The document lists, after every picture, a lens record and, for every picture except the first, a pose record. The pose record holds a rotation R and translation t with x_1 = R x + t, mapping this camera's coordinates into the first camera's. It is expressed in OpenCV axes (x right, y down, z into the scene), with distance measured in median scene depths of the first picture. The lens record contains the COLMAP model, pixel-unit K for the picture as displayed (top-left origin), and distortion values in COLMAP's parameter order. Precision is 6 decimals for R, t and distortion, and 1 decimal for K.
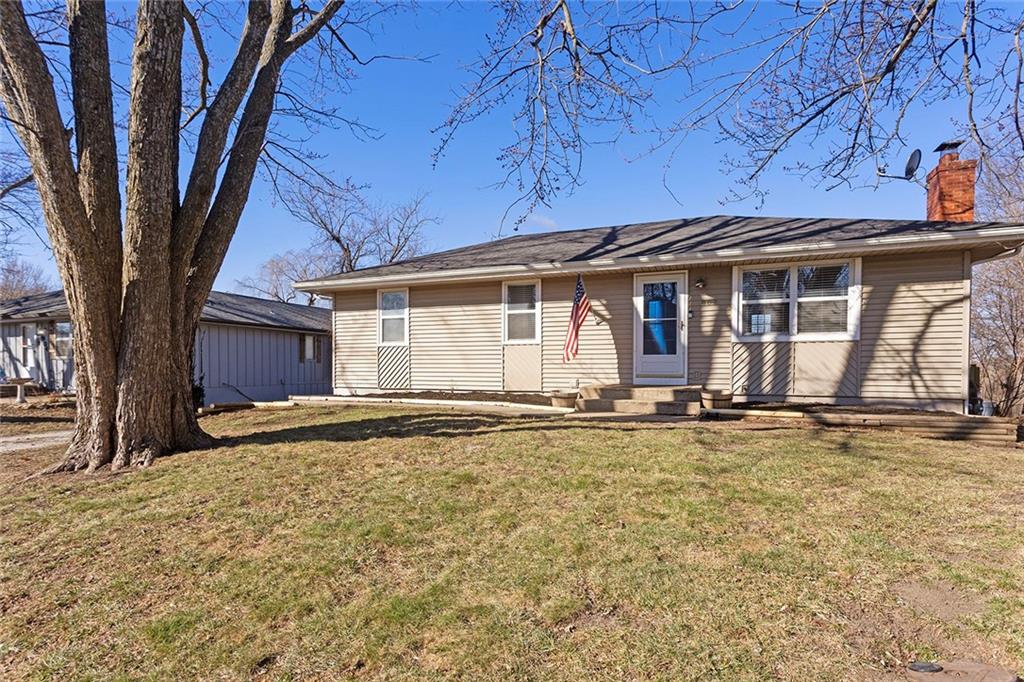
lens RADIAL K [[499.5, 0, 504.4], [0, 499.5, 337.5], [0, 0, 1]] dist [0.002671, 0.000604]
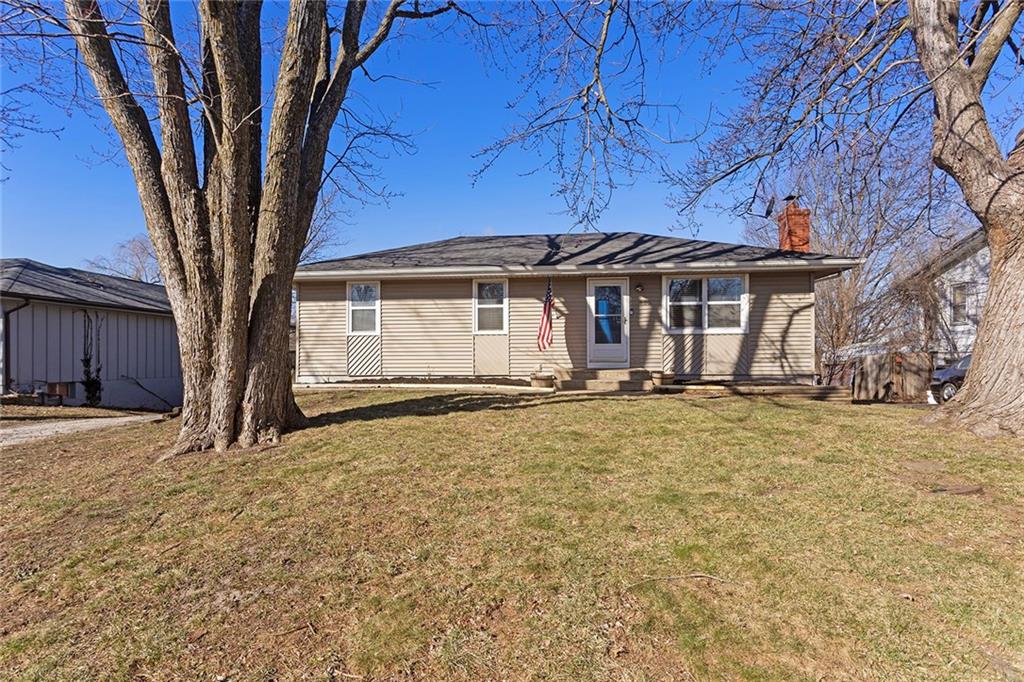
lens RADIAL K [[478.0, 0, 511.2], [0, 478.0, 312.4], [0, 0, 1]] dist [0.002050, 0.000291]
pose [[0.961932, 0.019978, 0.272559, -0.263864], [-0.010797, 0.999324, -0.035145, 0.000883], [-0.273076, 0.030864, 0.961497, -0.085588]]
